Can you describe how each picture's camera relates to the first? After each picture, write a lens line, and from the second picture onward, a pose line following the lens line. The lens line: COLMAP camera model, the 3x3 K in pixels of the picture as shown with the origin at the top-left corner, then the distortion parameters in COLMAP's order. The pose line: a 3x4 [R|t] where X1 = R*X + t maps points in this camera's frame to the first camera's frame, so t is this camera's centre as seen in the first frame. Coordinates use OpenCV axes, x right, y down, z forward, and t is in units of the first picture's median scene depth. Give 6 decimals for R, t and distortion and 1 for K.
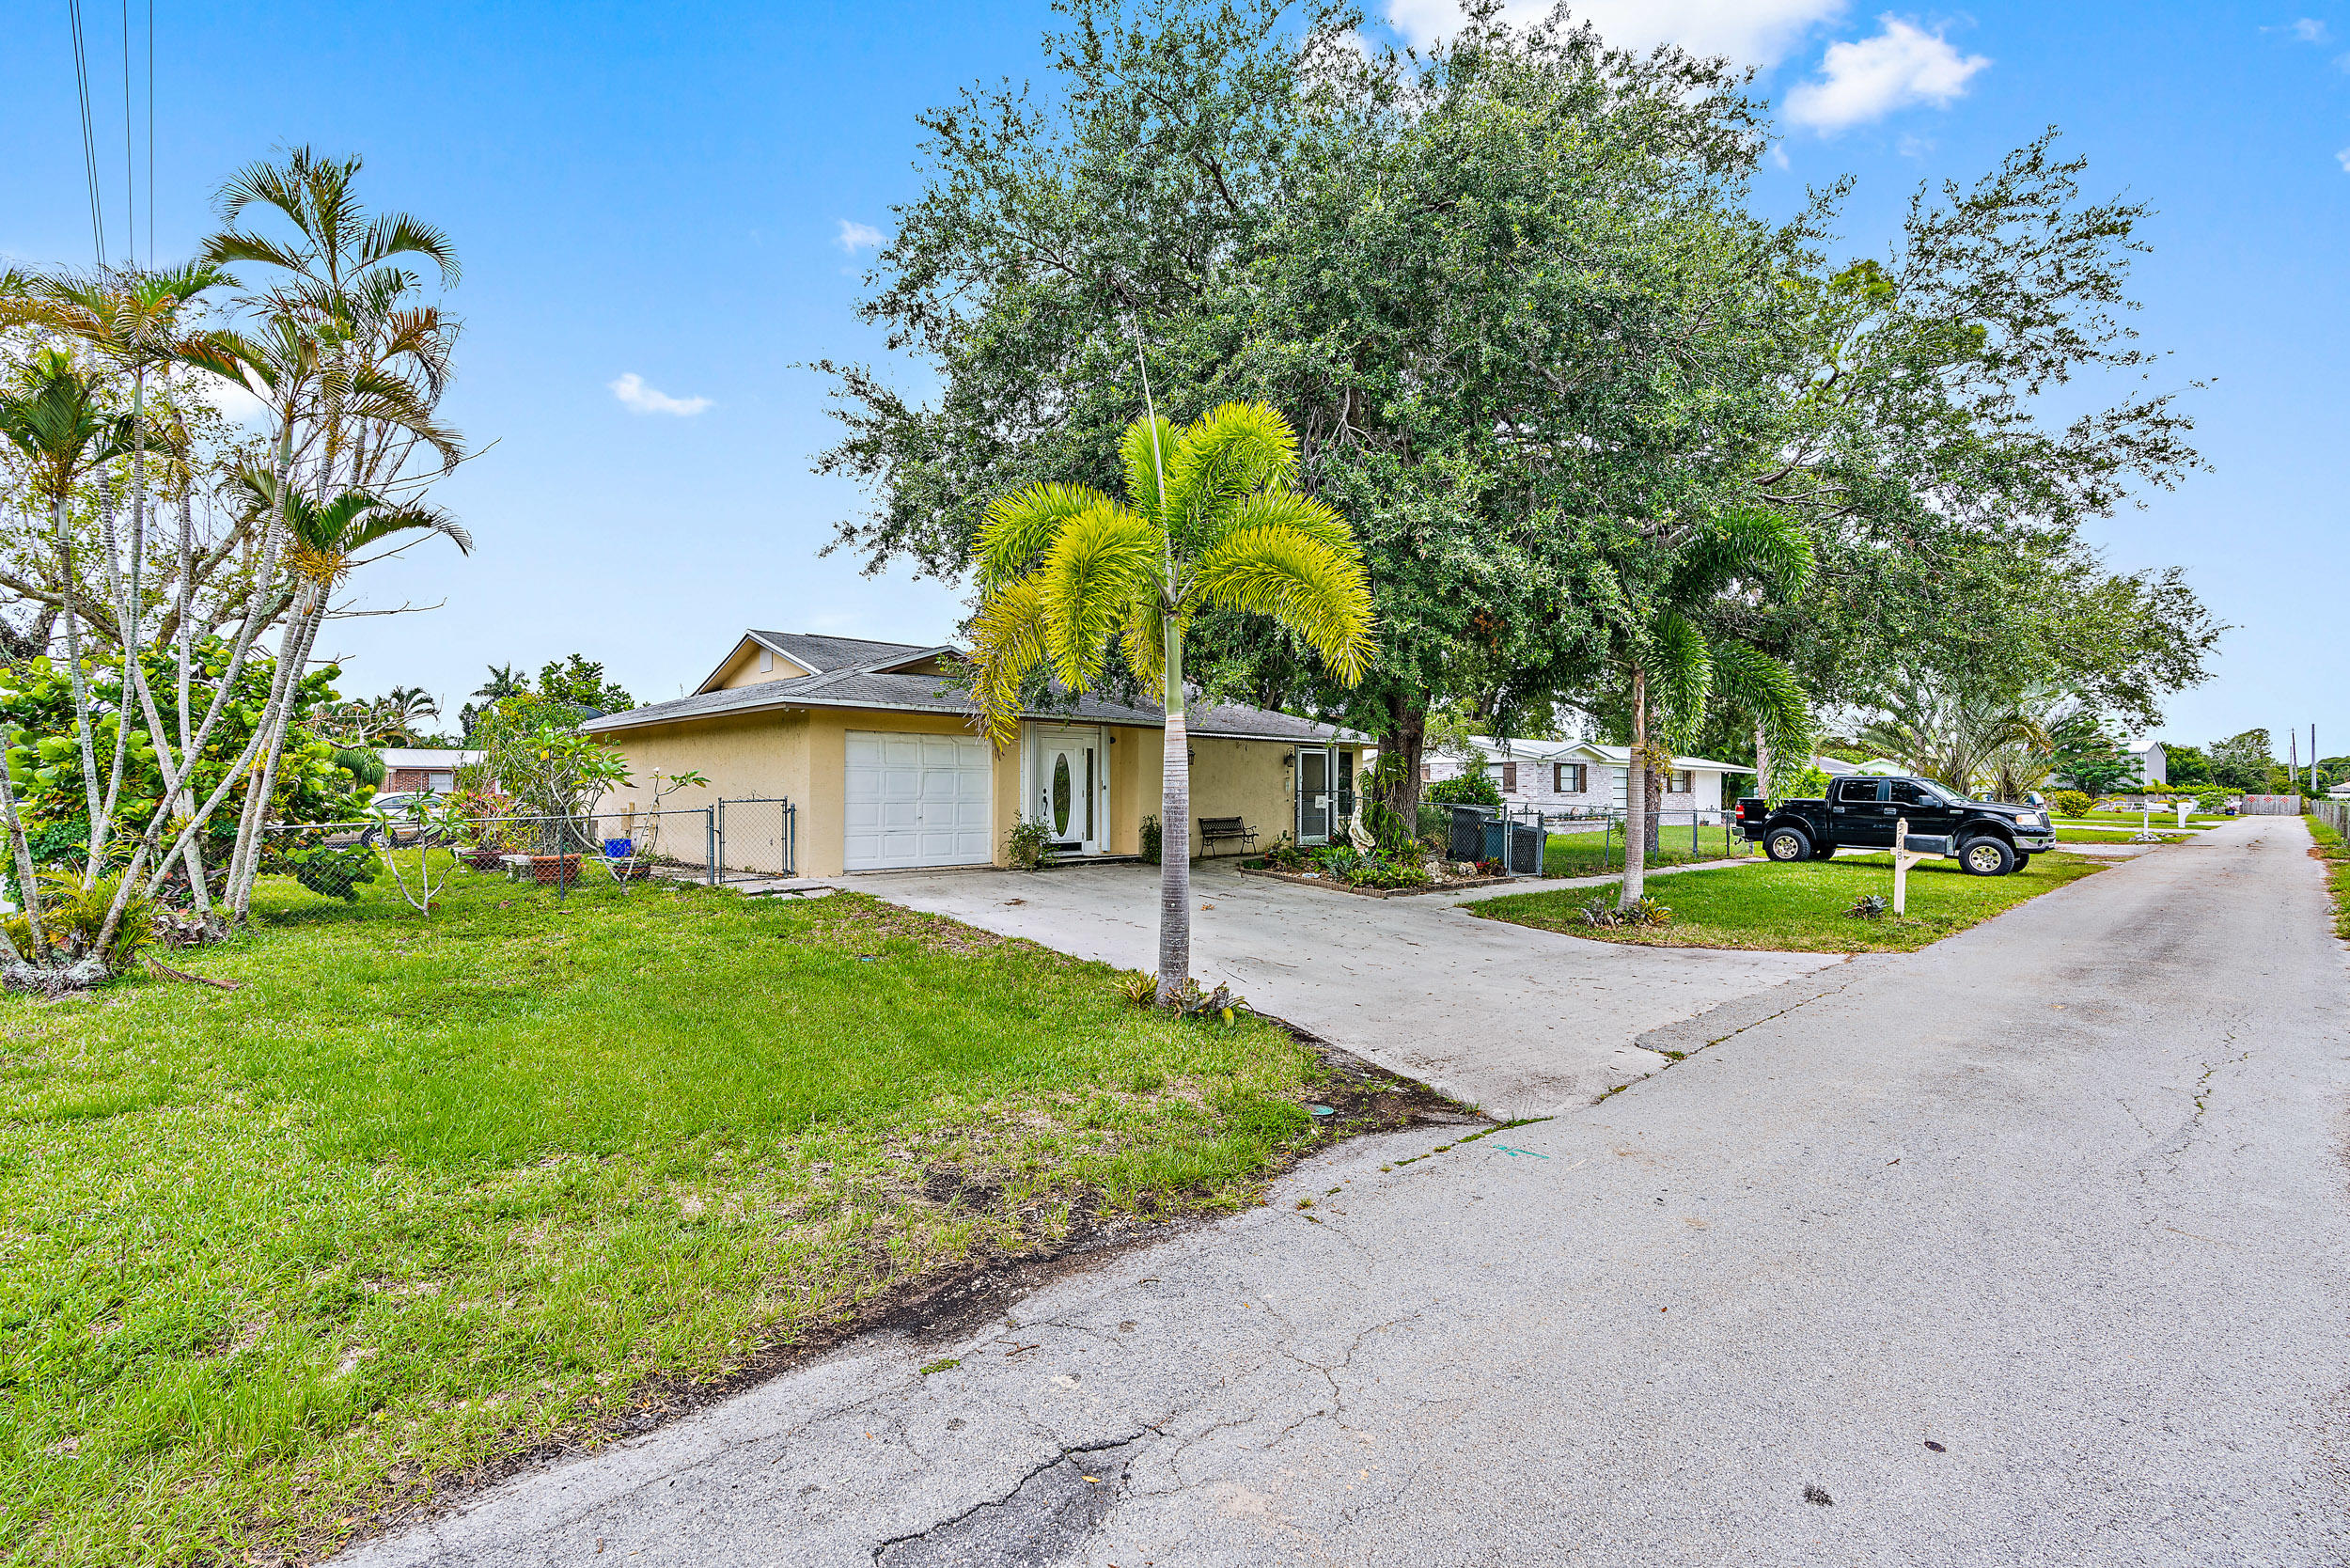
lens RADIAL K [[1068.8, 0, 1176.0], [0, 1068.8, 789.7], [0, 0, 1]] dist [-0.010198, 0.000530]
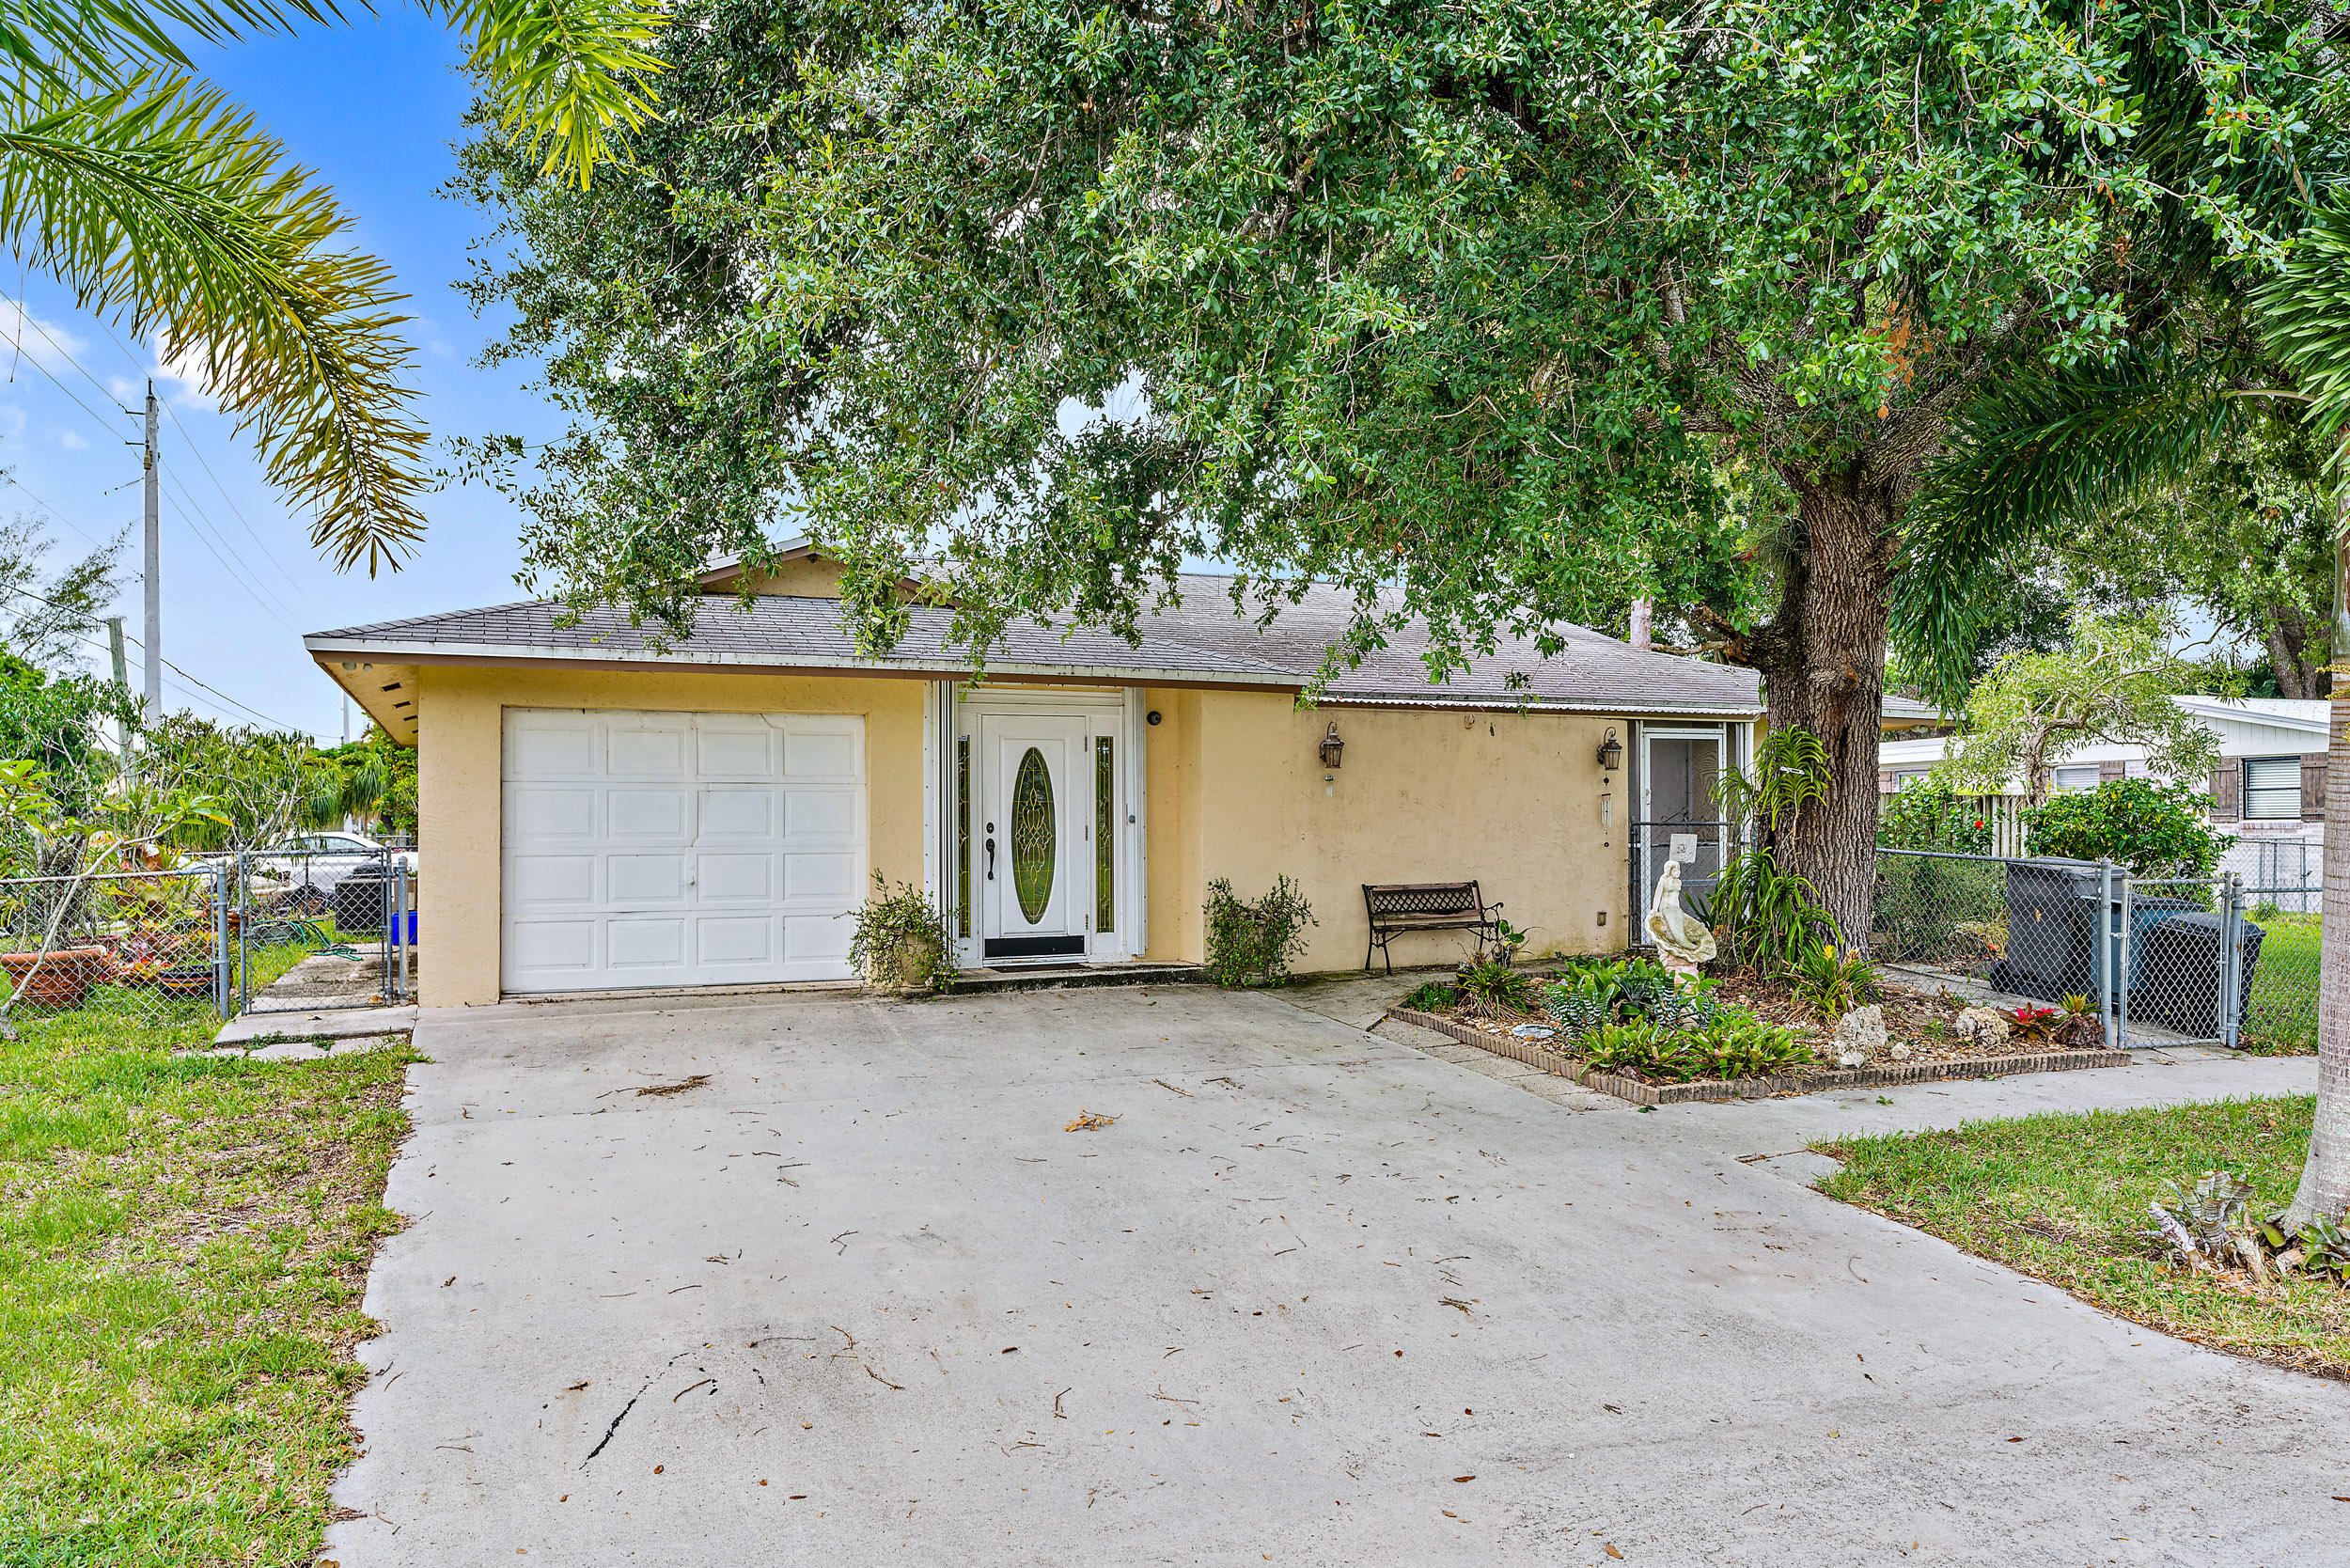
lens RADIAL K [[1677.0, 0, 1174.1], [0, 1677.0, 787.7], [0, 0, 1]] dist [0.005611, 0.001260]
pose [[0.938027, -0.013756, -0.346289, 0.205731], [0.007238, 0.999772, -0.020110, -0.000859], [0.346486, 0.016357, 0.937913, 0.321880]]
